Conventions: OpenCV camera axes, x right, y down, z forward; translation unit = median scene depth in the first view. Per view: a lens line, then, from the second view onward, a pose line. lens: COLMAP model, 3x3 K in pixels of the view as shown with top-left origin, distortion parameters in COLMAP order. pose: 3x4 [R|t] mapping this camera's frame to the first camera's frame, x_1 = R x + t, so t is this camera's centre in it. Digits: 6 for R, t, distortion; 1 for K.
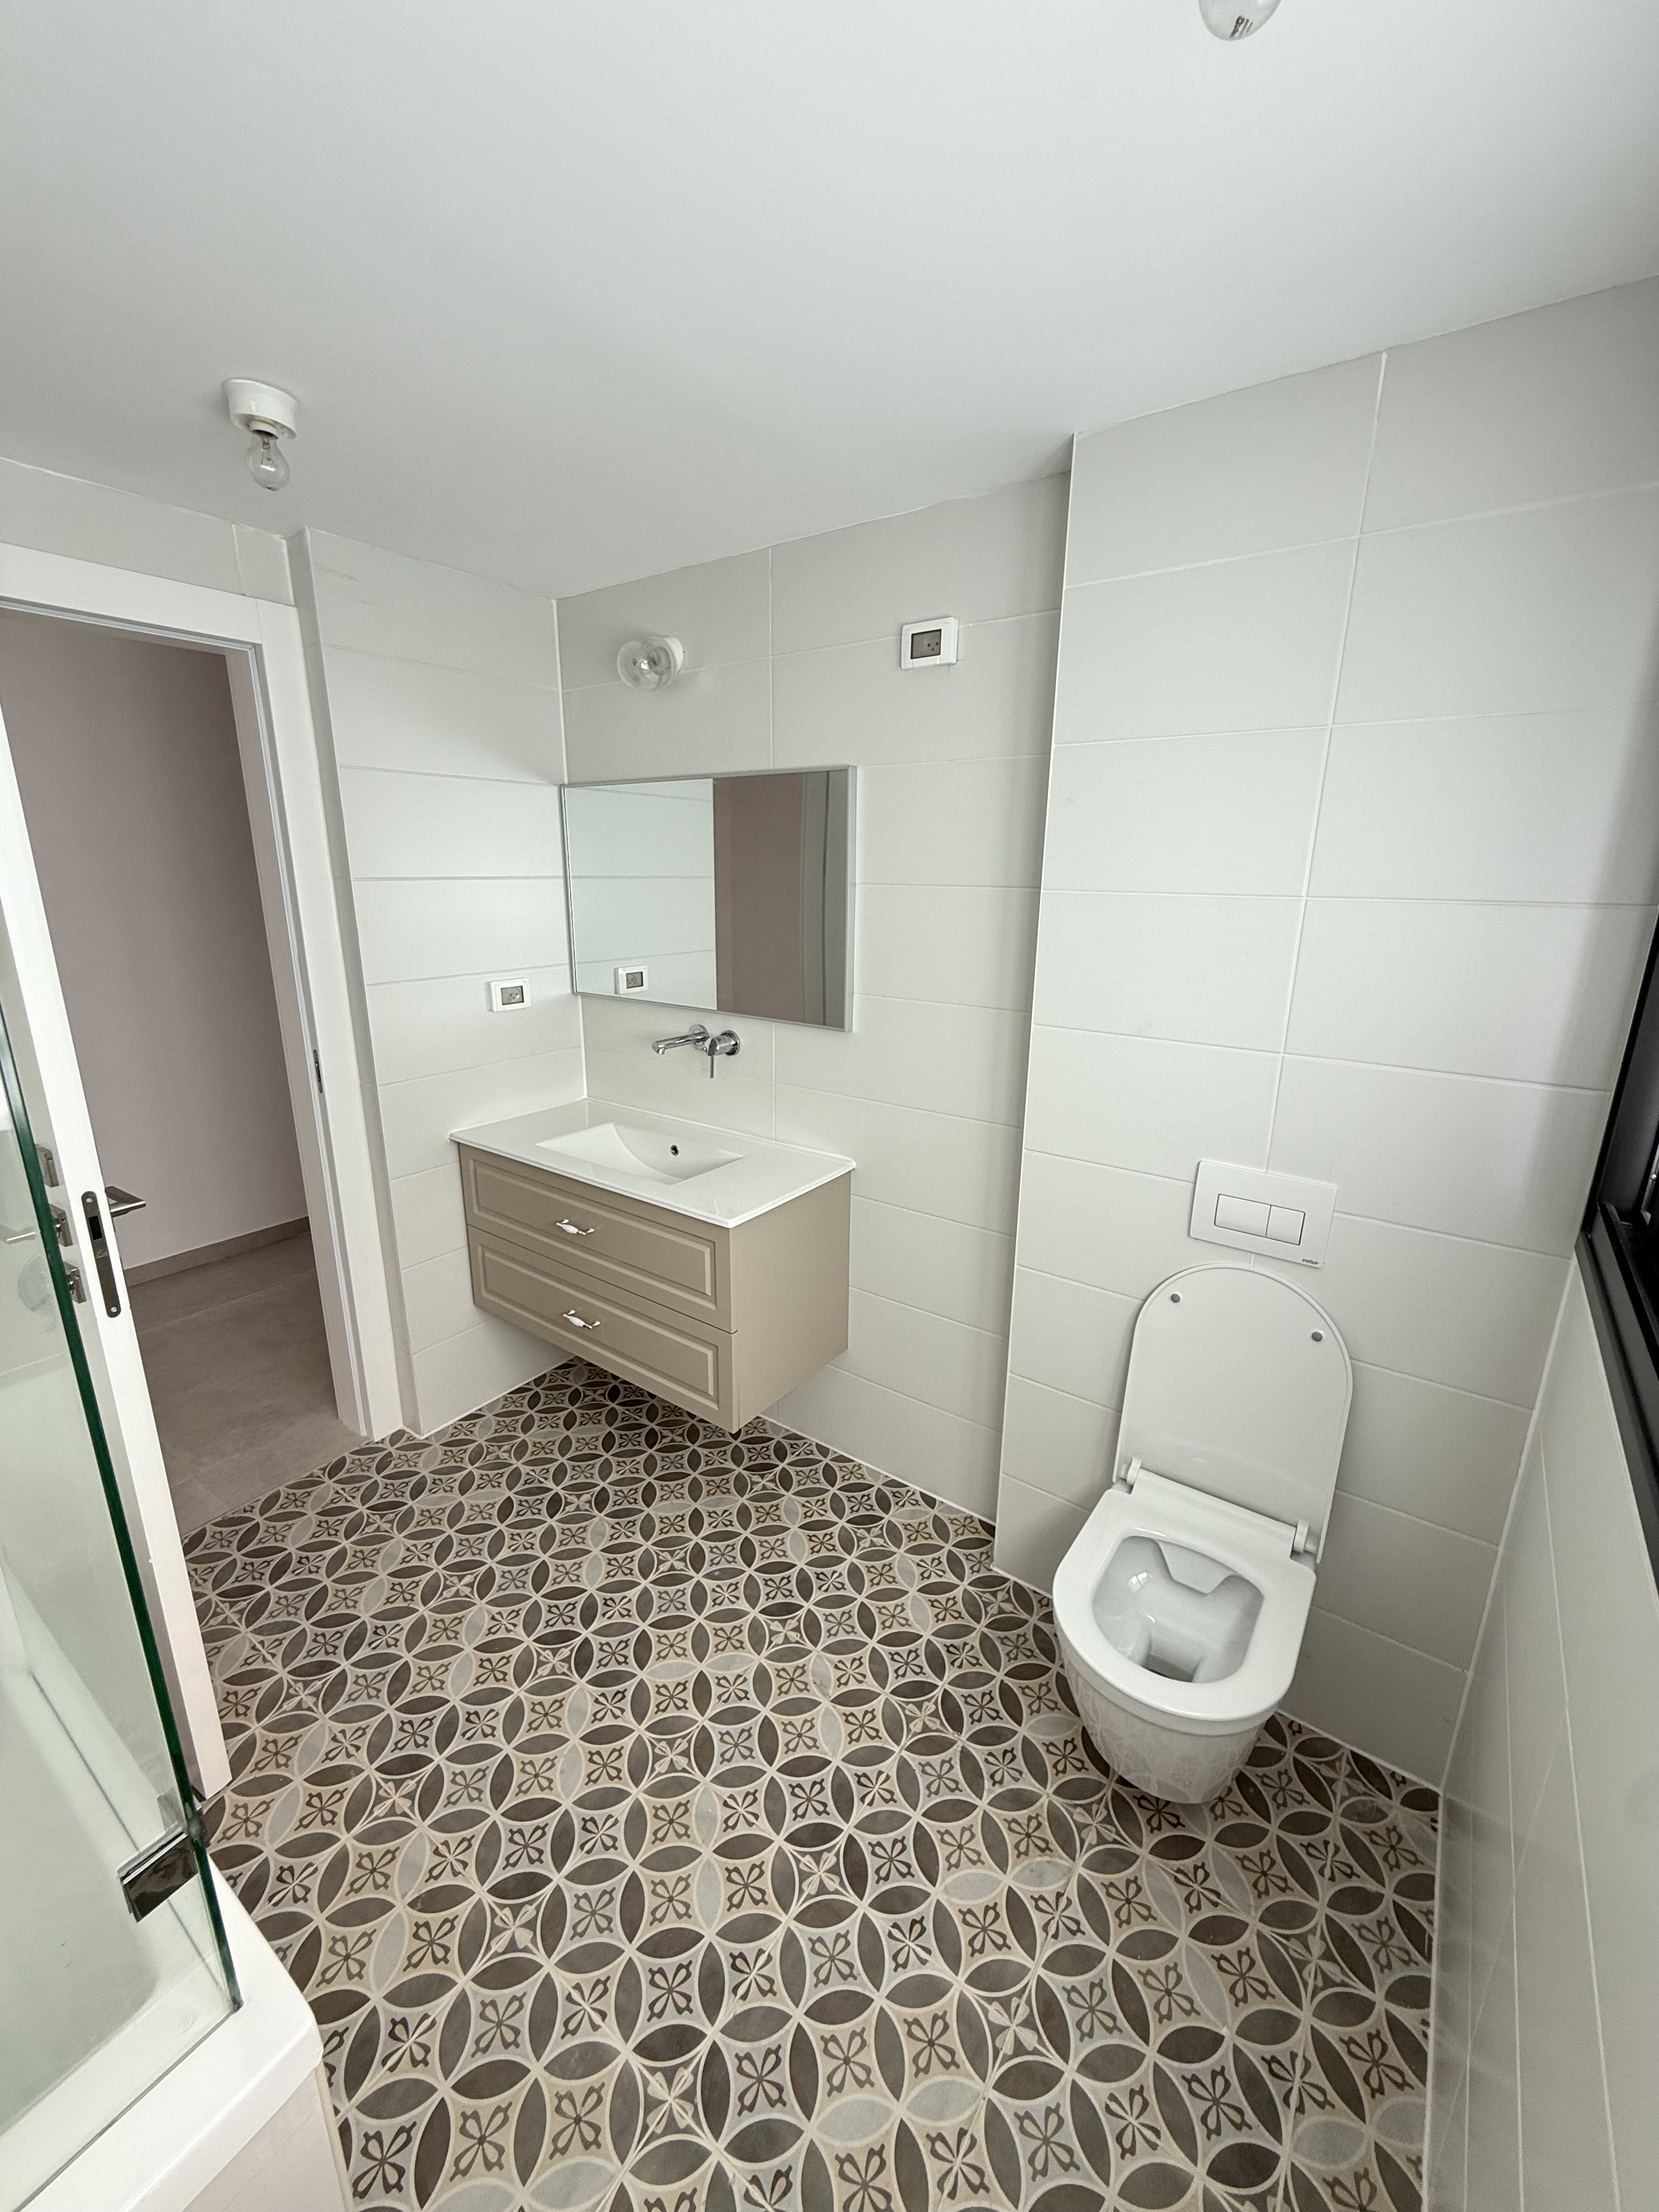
lens RADIAL K [[888.9, 0, 829.5], [0, 888.9, 1106.0], [0, 0, 1]] dist [0.006882, 0.000147]
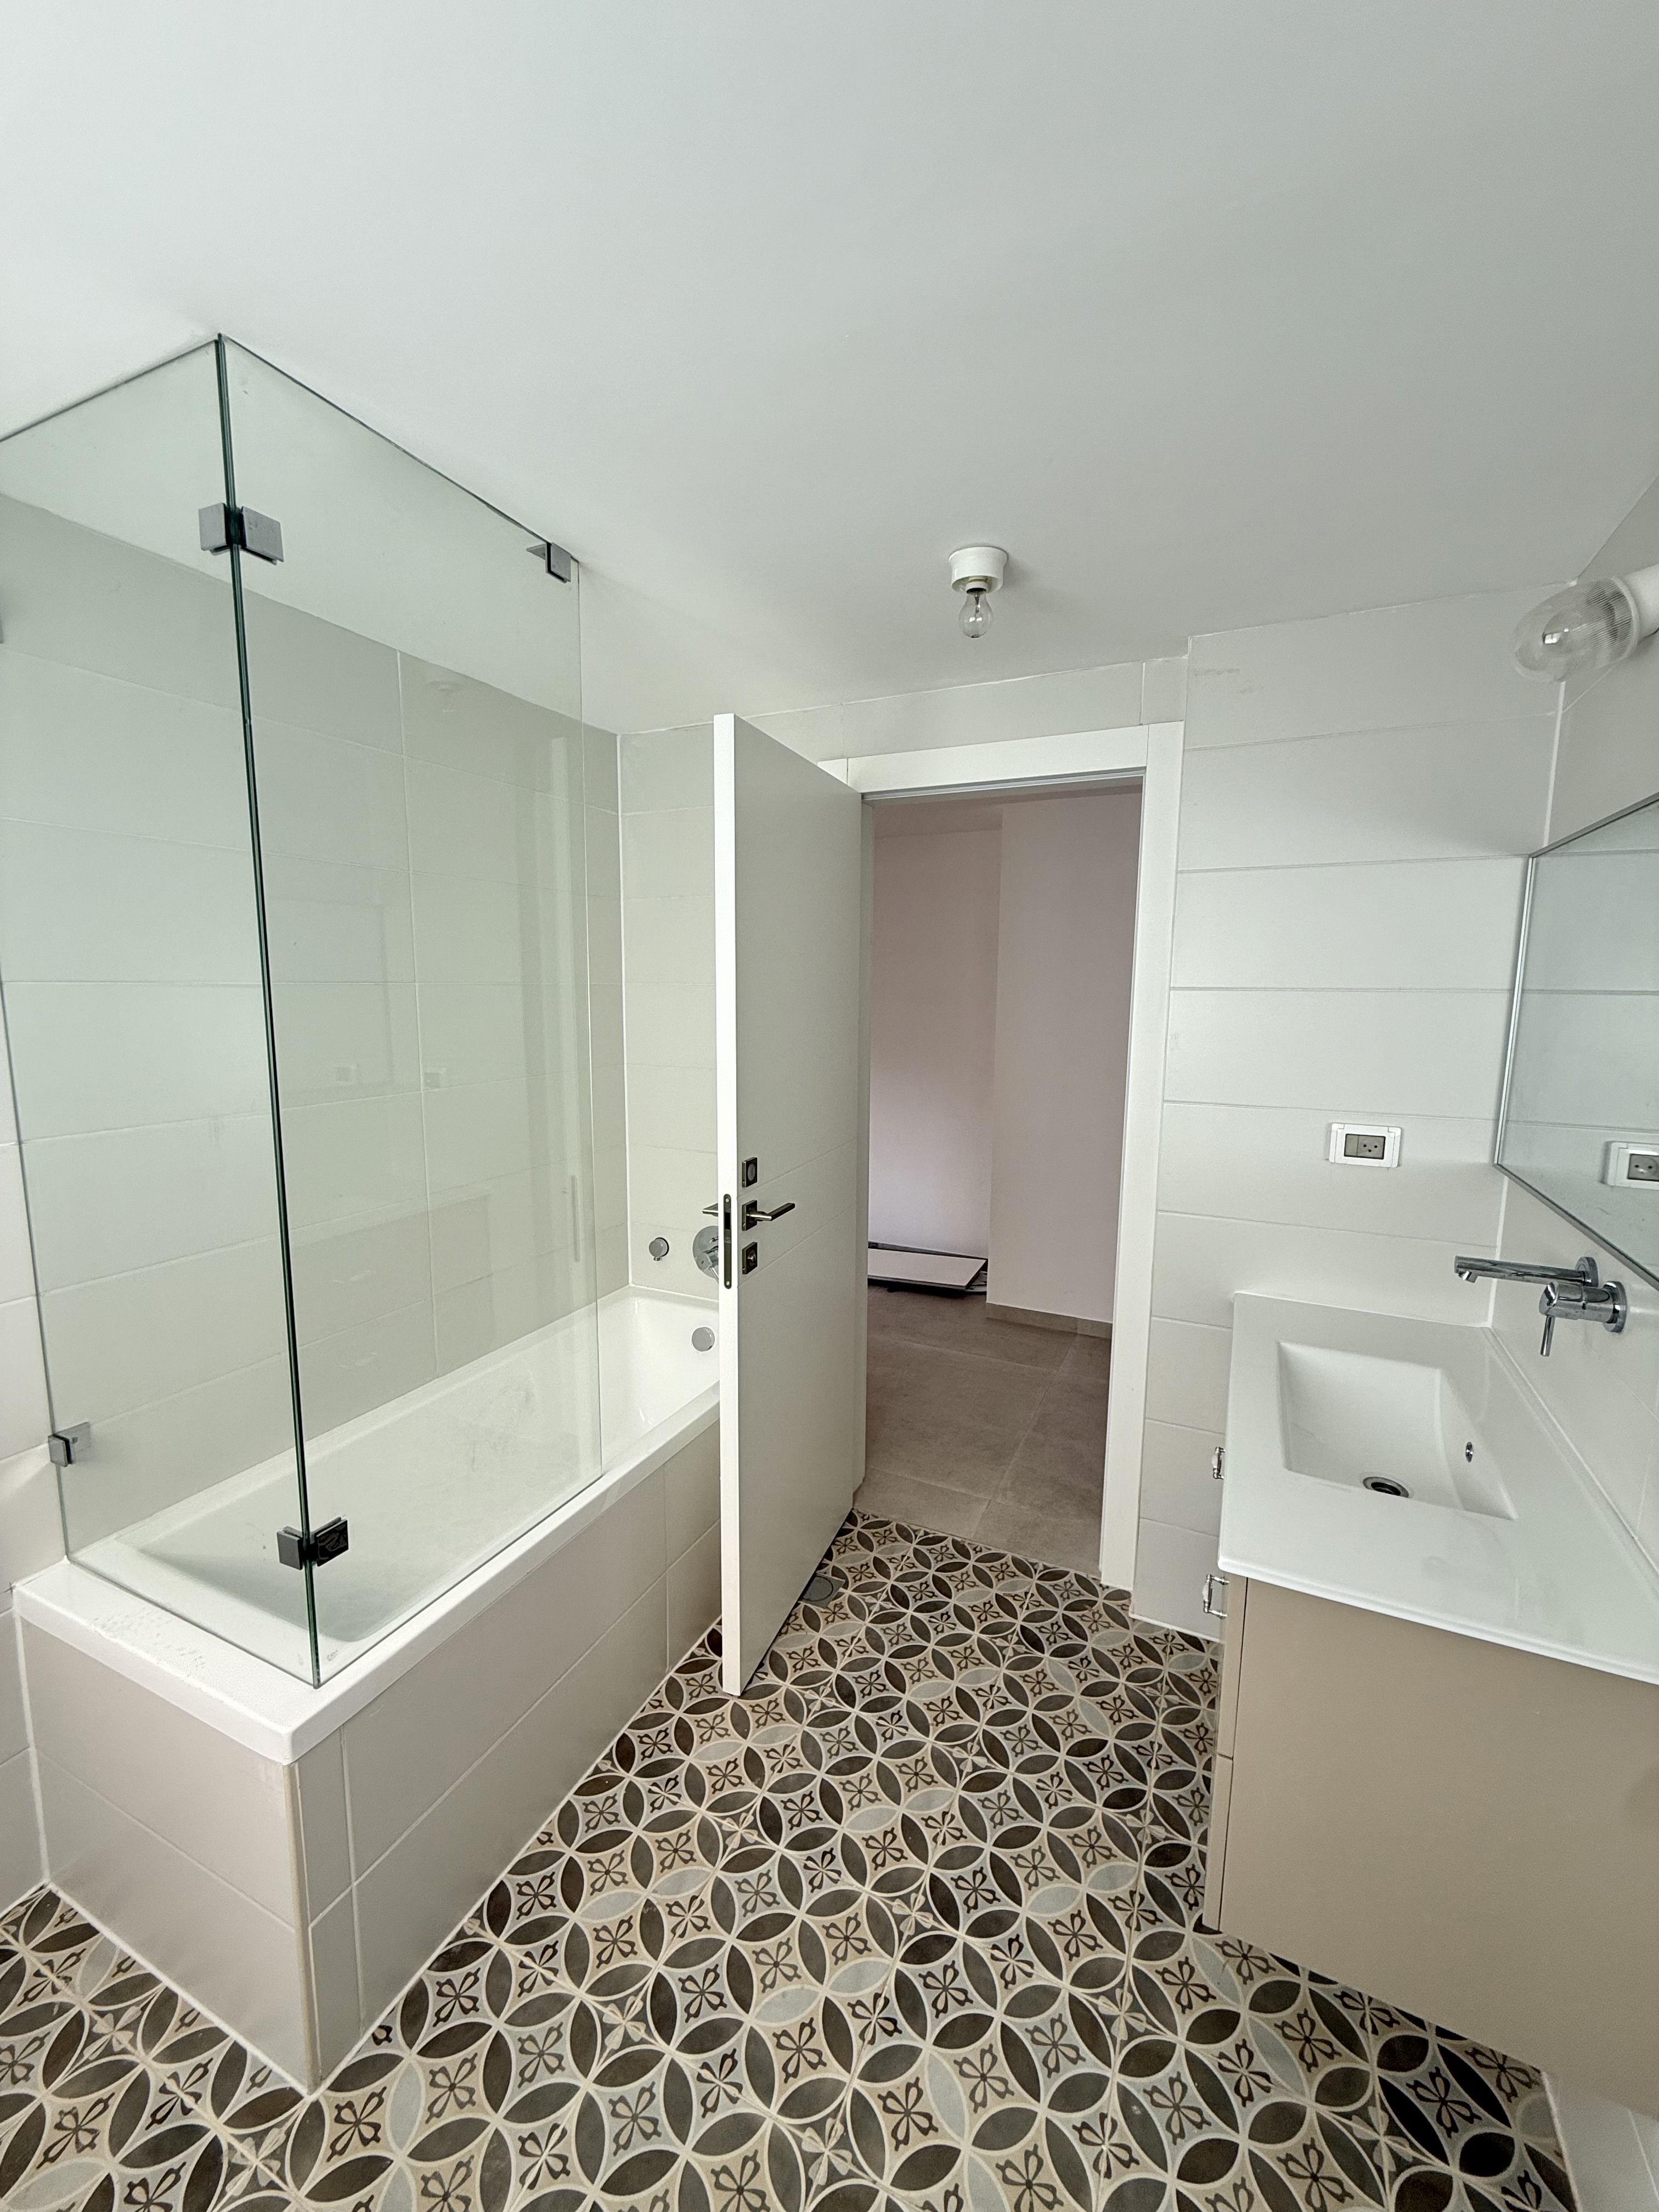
lens RADIAL K [[888.9, 0, 829.5], [0, 888.9, 1106.0], [0, 0, 1]] dist [0.006882, 0.000147]
pose [[0.176652, 0.128510, -0.975848, 0.327178], [-0.265817, 0.960829, 0.078413, -0.113623], [0.947700, 0.245545, 0.203892, 0.494231]]
